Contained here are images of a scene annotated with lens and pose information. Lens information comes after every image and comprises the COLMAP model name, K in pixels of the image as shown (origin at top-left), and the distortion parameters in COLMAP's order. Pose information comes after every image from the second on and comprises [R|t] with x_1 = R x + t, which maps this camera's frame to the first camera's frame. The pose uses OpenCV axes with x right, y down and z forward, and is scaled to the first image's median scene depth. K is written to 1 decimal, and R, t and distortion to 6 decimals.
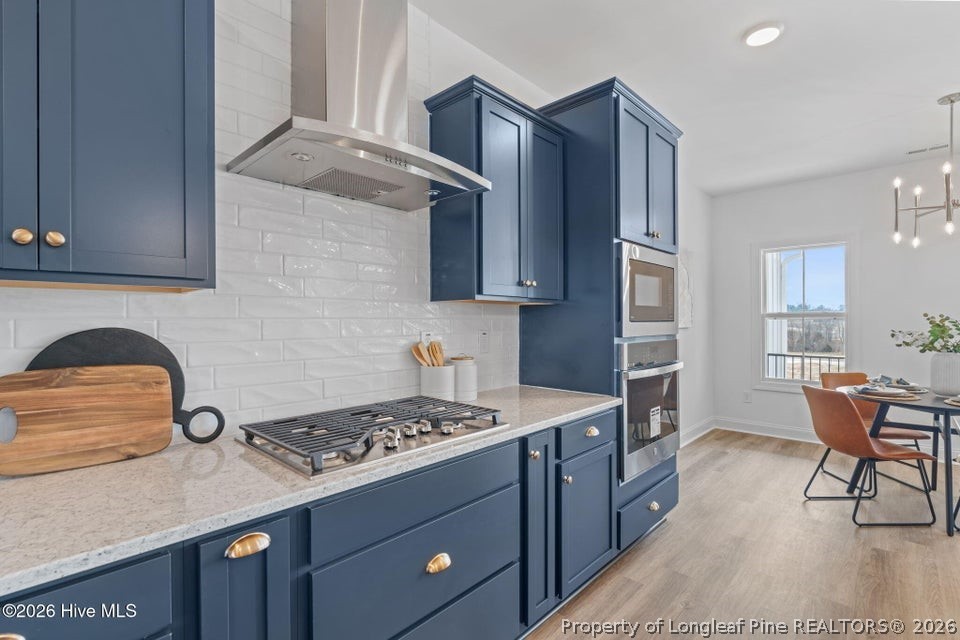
lens RADIAL K [[444.2, 0, 480.5], [0, 444.2, 325.2], [0, 0, 1]] dist [-0.001631, -0.000642]
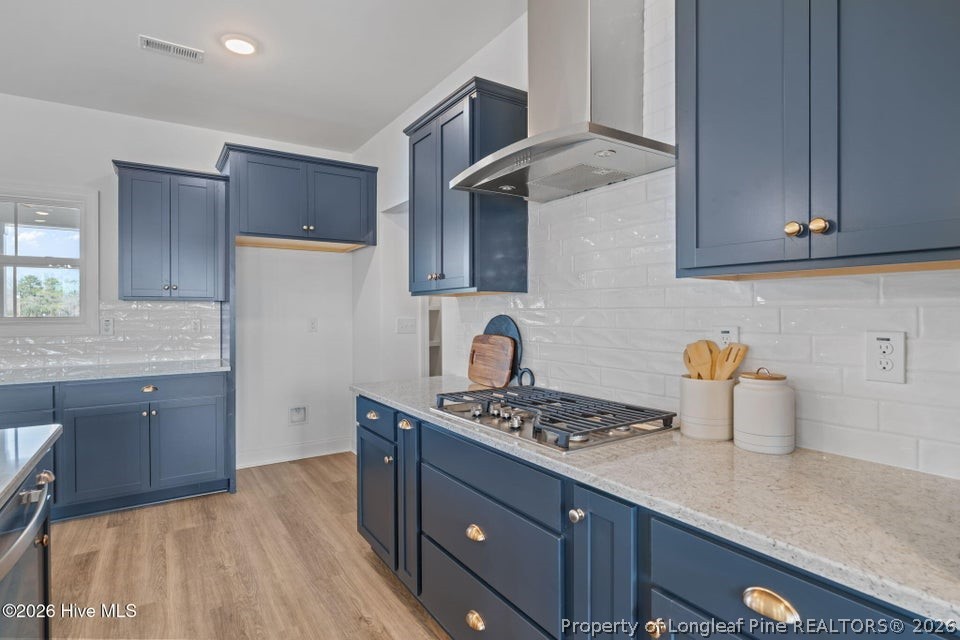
lens RADIAL K [[491.6, 0, 476.0], [0, 491.6, 312.9], [0, 0, 1]] dist [-0.004865, -0.001214]
pose [[-0.230842, -0.005249, -0.972977, 1.016056], [-0.018299, 0.999832, -0.001052, 0.002005], [0.972819, 0.017562, -0.230900, 1.216746]]
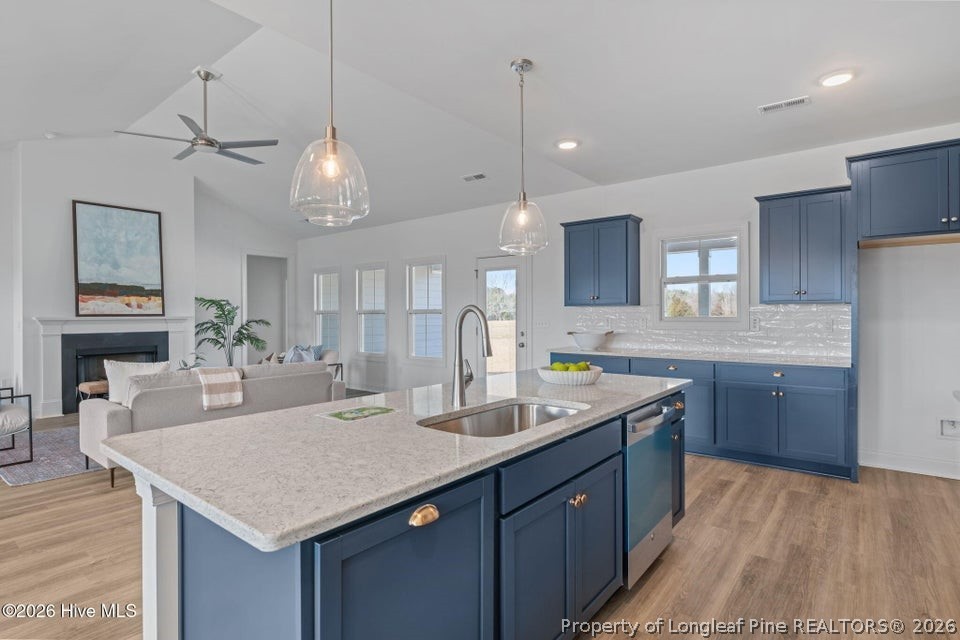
lens RADIAL K [[491.6, 0, 474.0], [0, 491.6, 312.7], [0, 0, 1]] dist [-0.004865, -0.001214]
pose [[-0.996132, -0.006208, -0.087646, 1.164382], [-0.007559, 0.999858, 0.015086, -0.008181], [0.087540, 0.015690, -0.996037, 1.900538]]
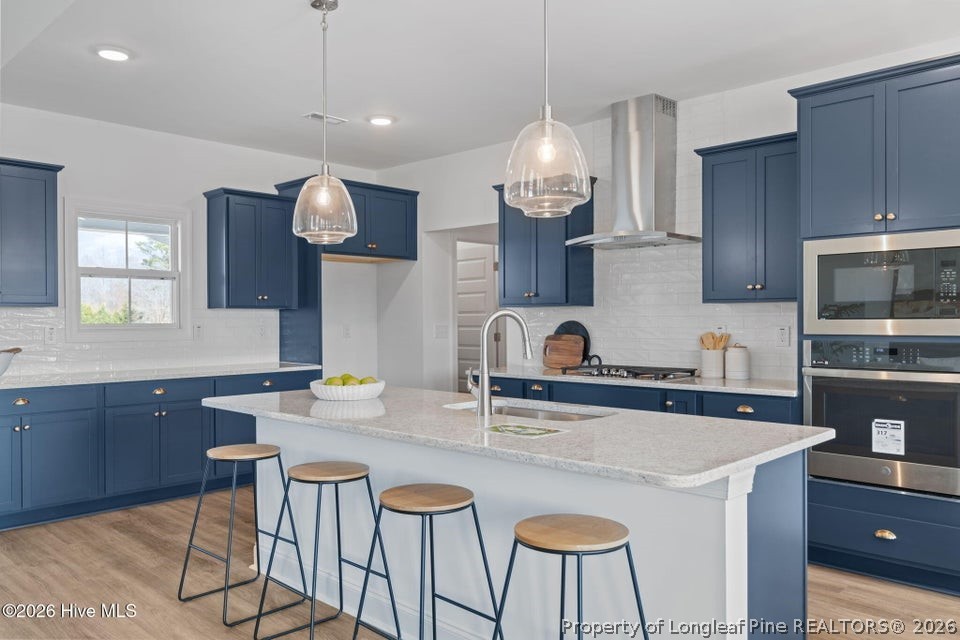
lens RADIAL K [[725.1, 0, 474.1], [0, 725.1, 322.9], [0, 0, 1]] dist [0.014844, 0.000941]
pose [[-0.005661, -0.002804, -0.999980, 3.192394], [-0.017076, 0.999851, -0.002707, 0.037653], [0.999838, 0.017060, -0.005708, 0.387924]]
